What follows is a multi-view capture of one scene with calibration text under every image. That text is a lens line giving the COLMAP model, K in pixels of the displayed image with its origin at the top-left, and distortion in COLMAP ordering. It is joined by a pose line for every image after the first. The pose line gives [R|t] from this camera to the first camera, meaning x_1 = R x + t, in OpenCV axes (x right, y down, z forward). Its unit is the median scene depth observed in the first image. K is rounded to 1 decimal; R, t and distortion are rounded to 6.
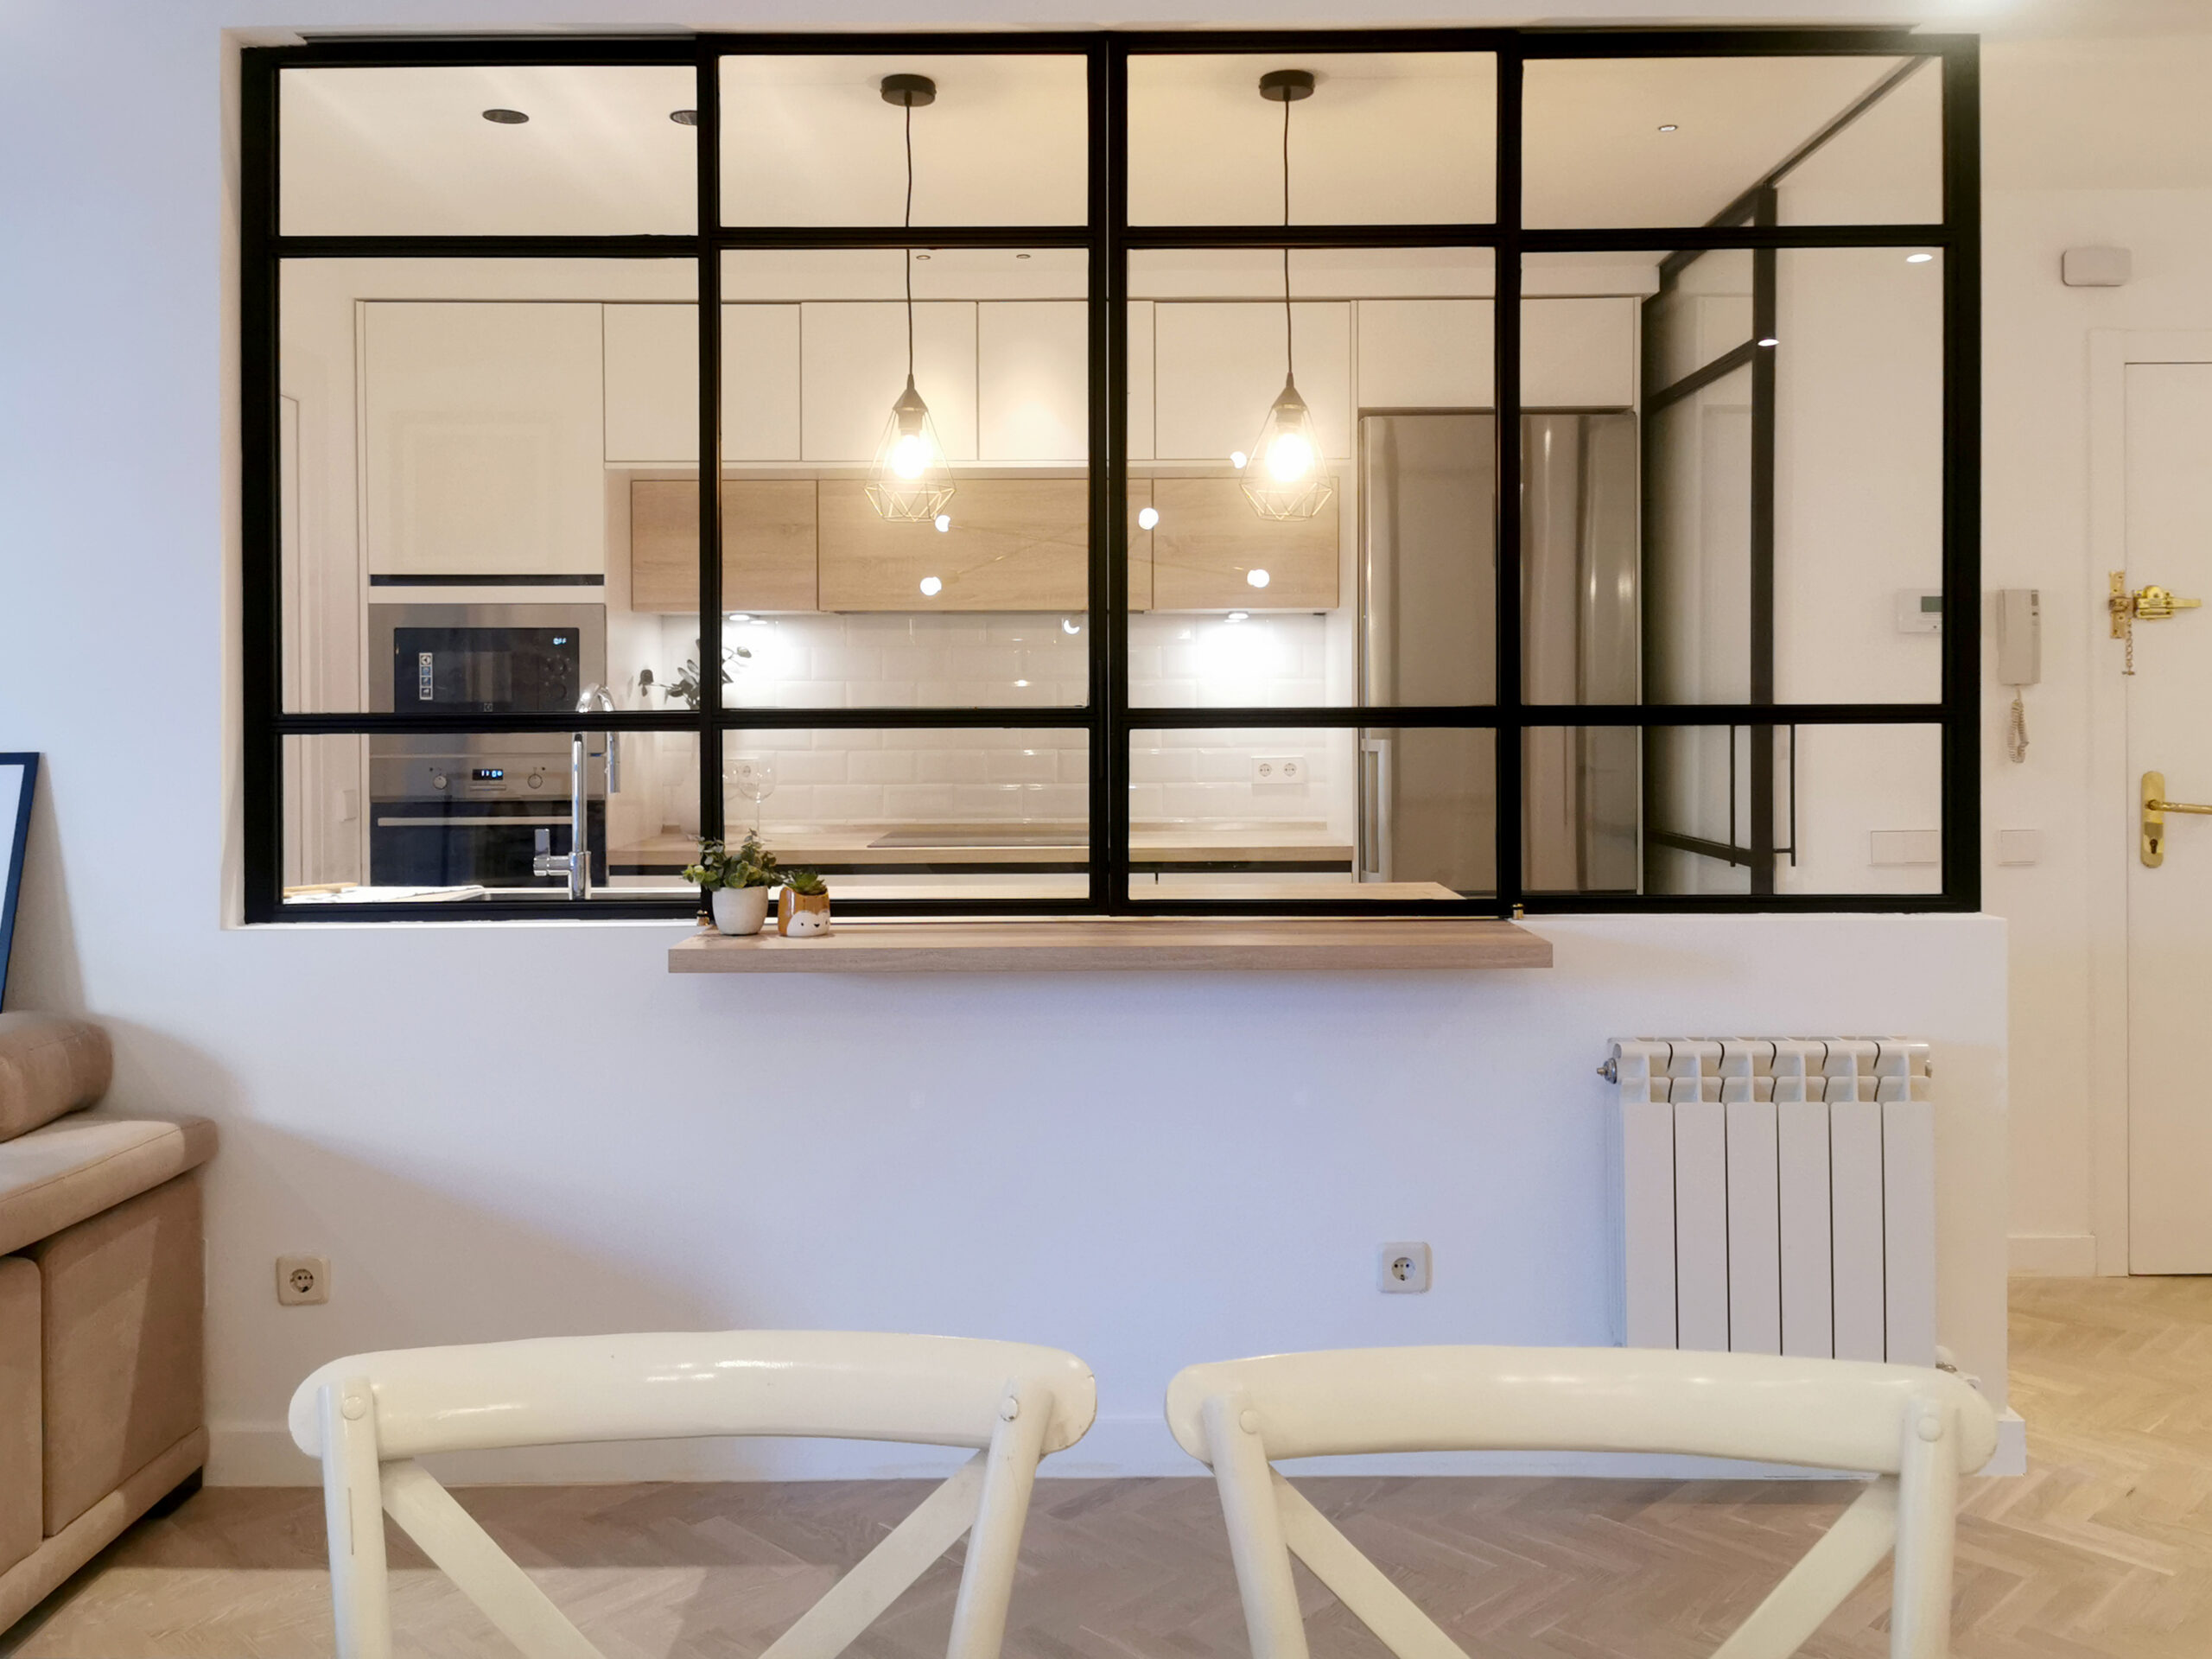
lens RADIAL K [[1837.1, 0, 1163.3], [0, 1837.1, 710.4], [0, 0, 1]] dist [0.008063, -0.009594]
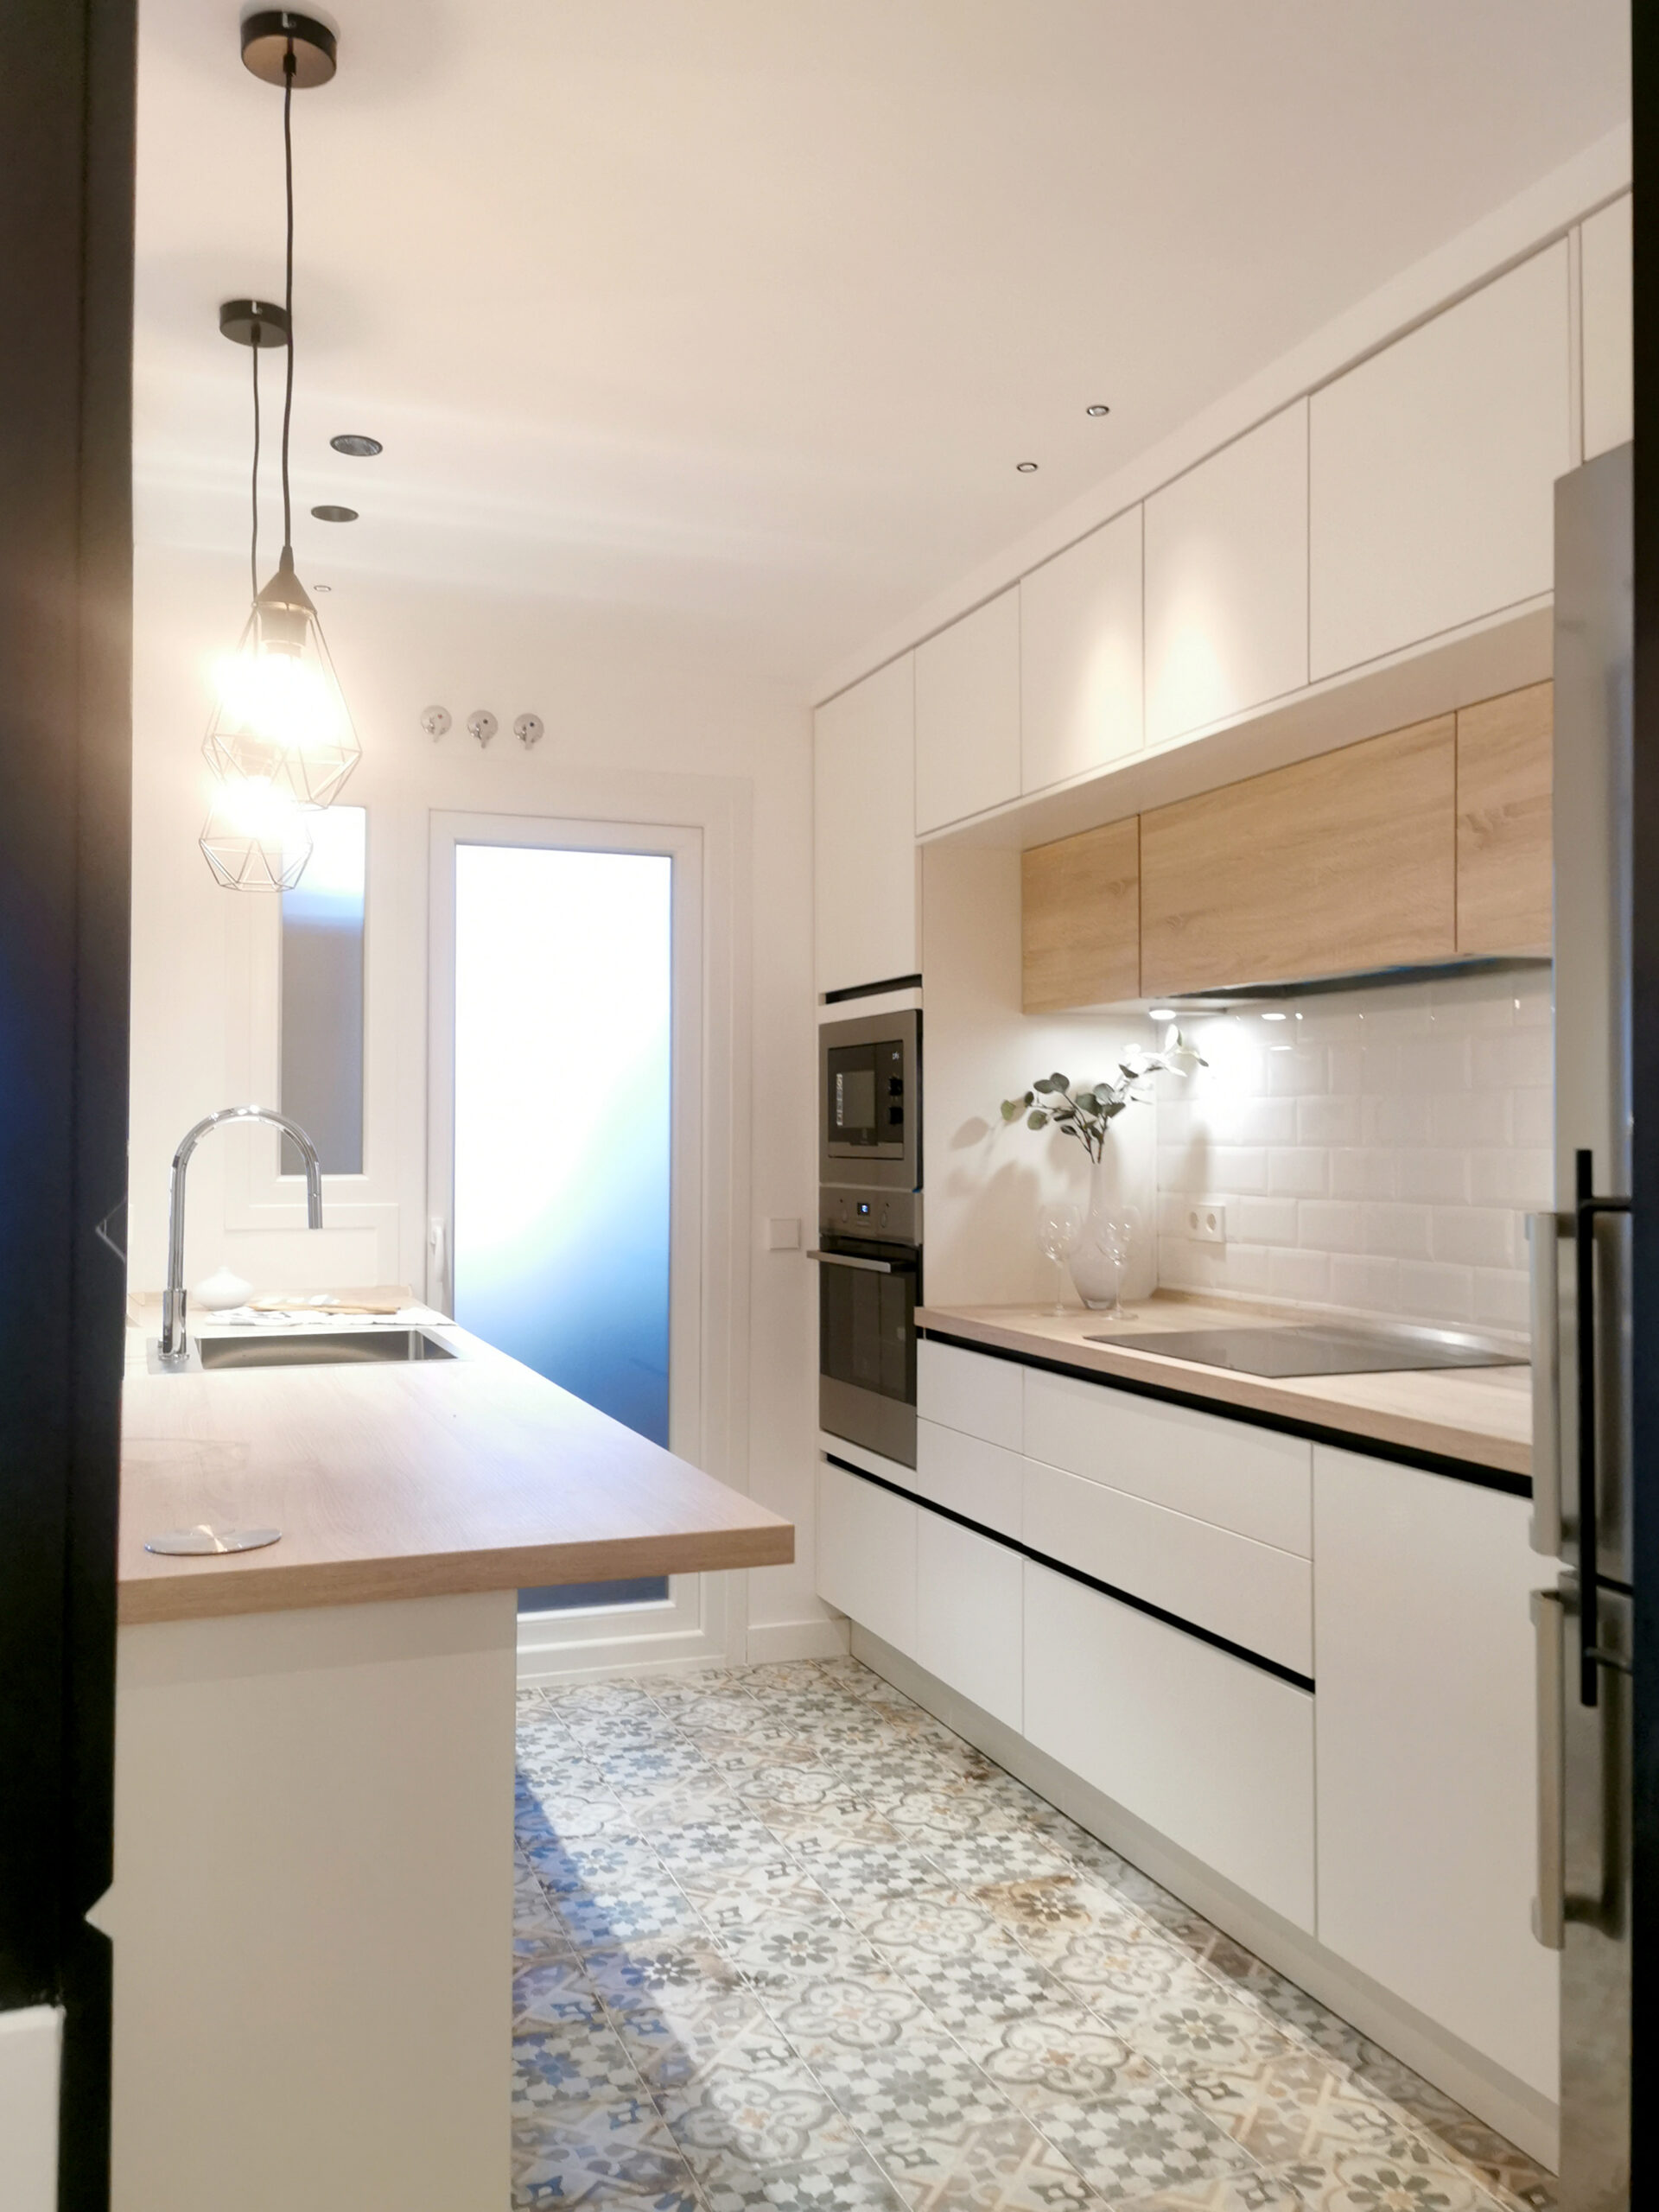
lens RADIAL K [[1837.1, 0, 796.5], [0, 1837.1, 1100.1], [0, 0, 1]] dist [0.008063, -0.009594]
pose [[0.334765, -0.013800, -0.942201, 0.657854], [-0.005631, 0.999846, -0.016644, -0.003826], [0.942285, 0.010877, 0.334635, 0.967720]]
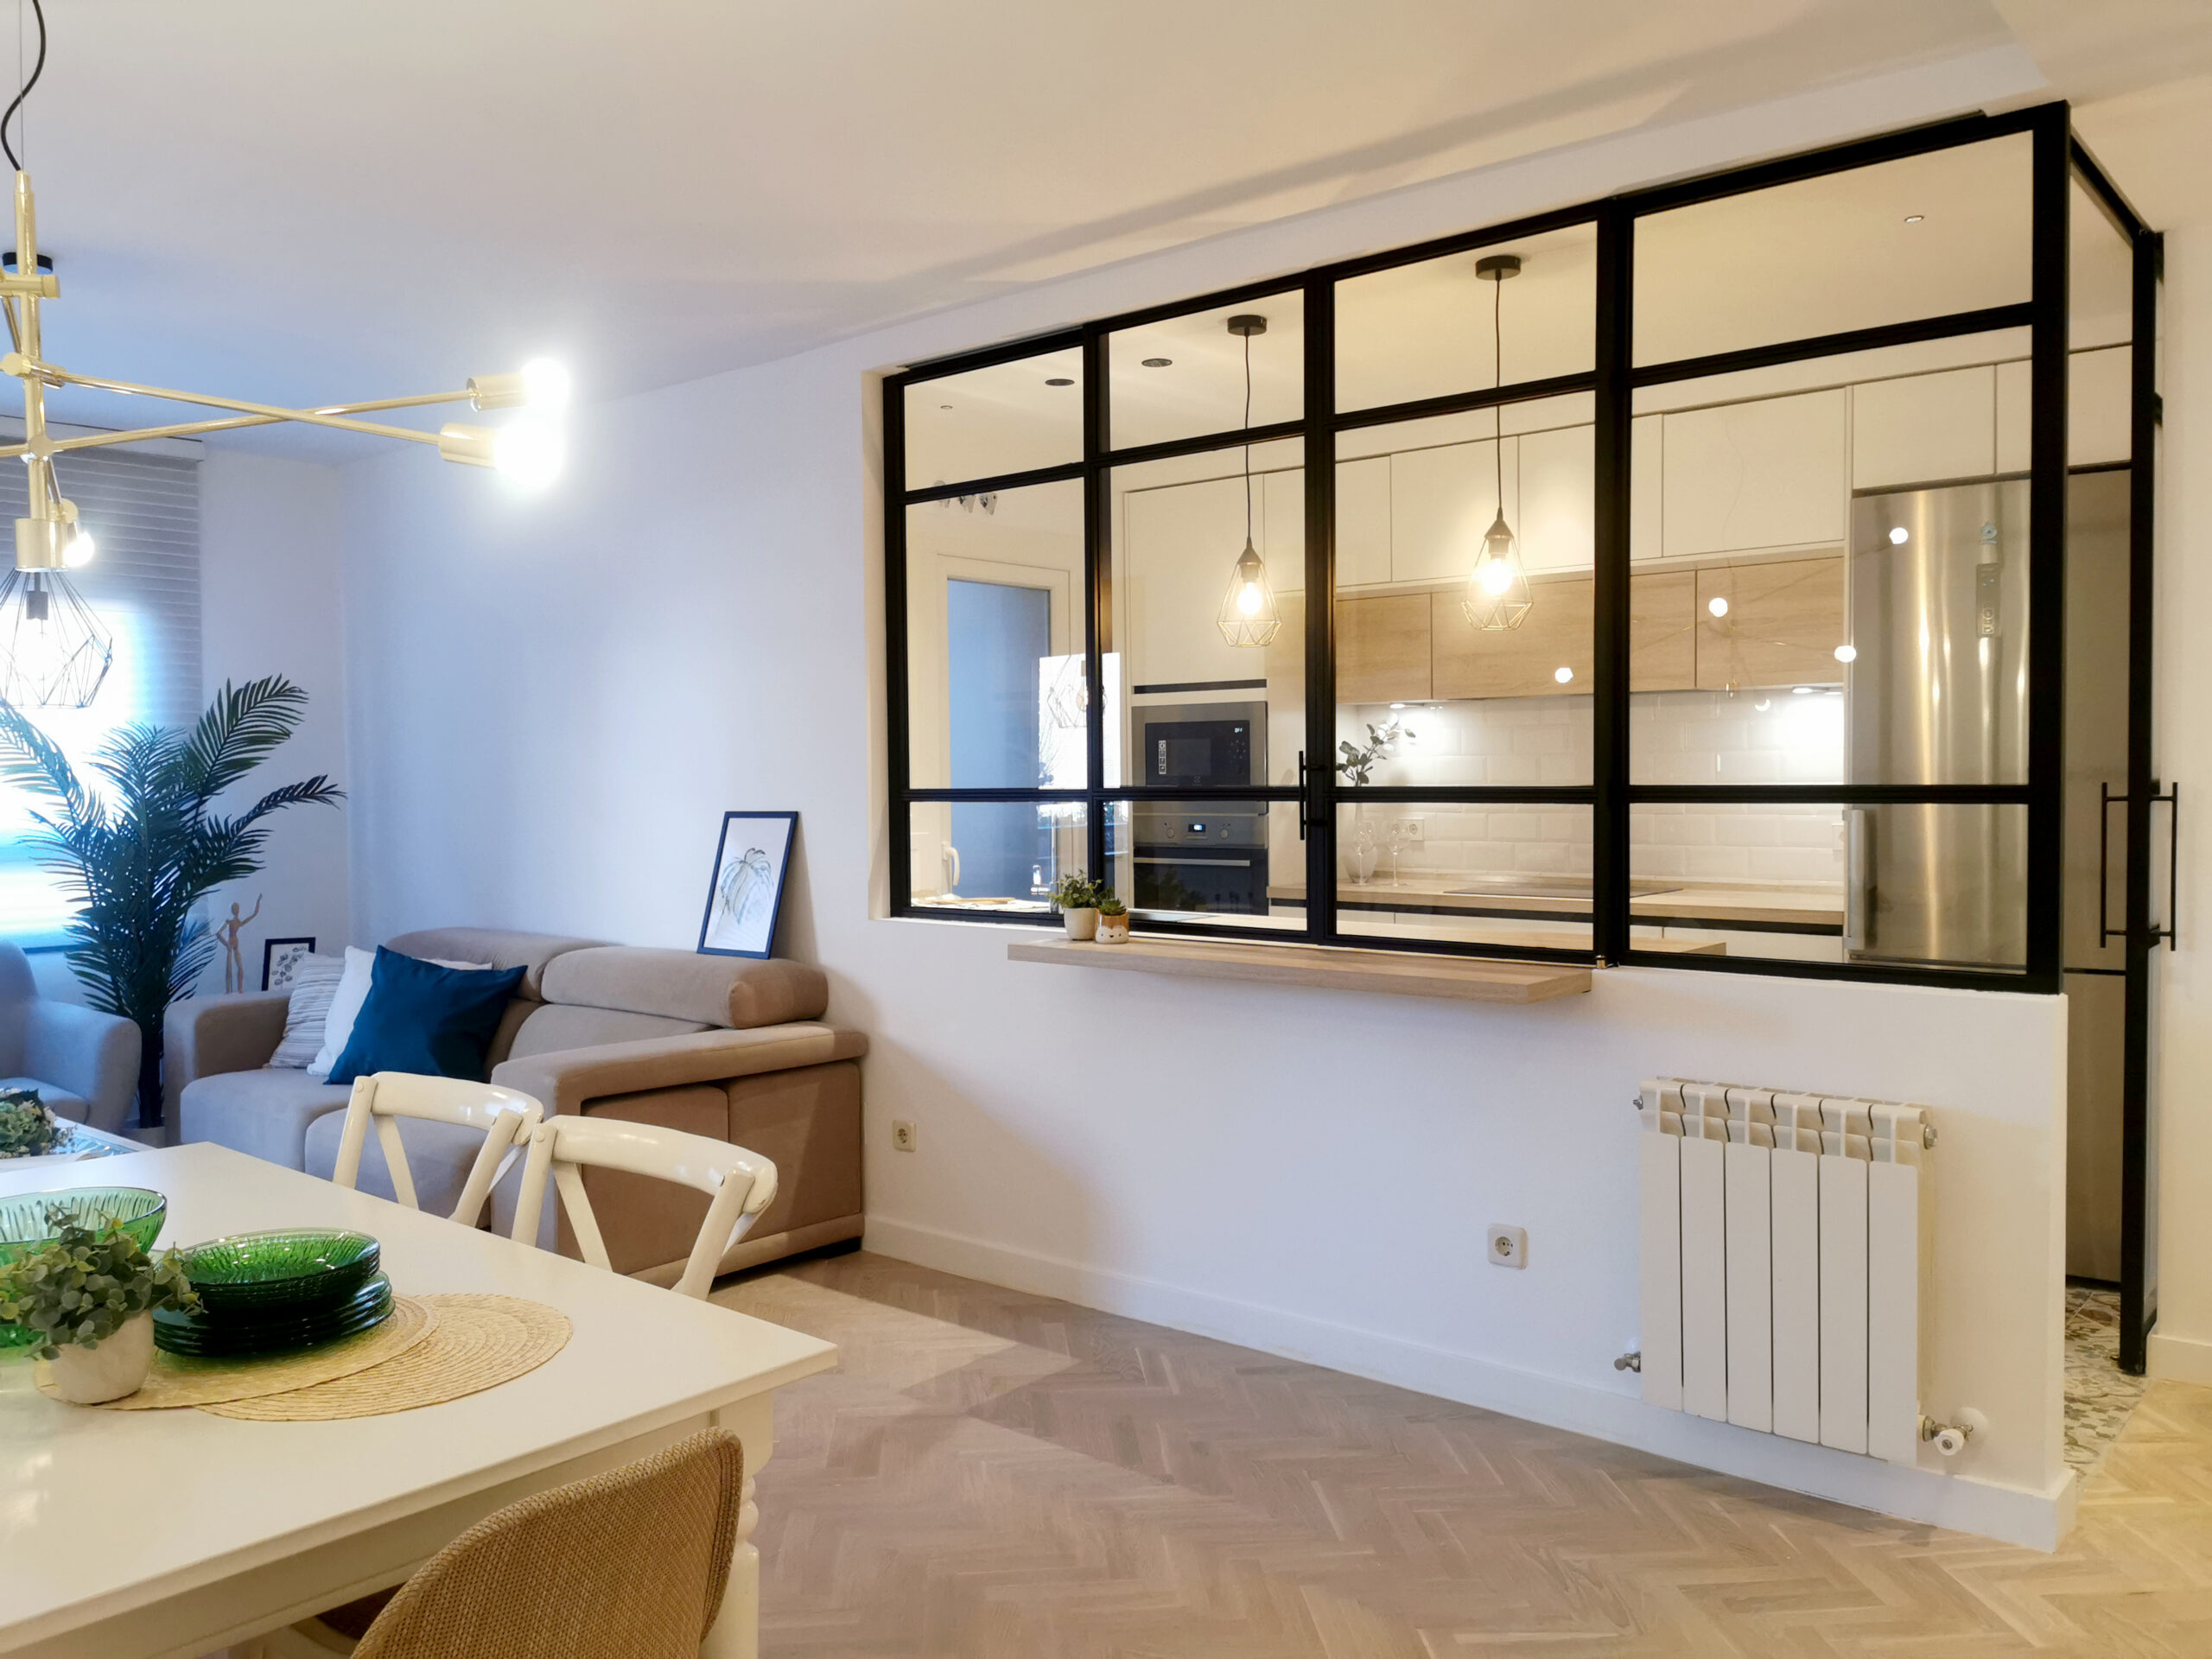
lens RADIAL K [[1747.1, 0, 1092.3], [0, 1747.1, 824.5], [0, 0, 1]] dist [0.010776, -0.062678]
pose [[0.746921, 0.016528, -0.664708, 0.635626], [0.005670, 0.999496, 0.031224, -0.013021], [0.664889, -0.027091, 0.746451, -0.037344]]
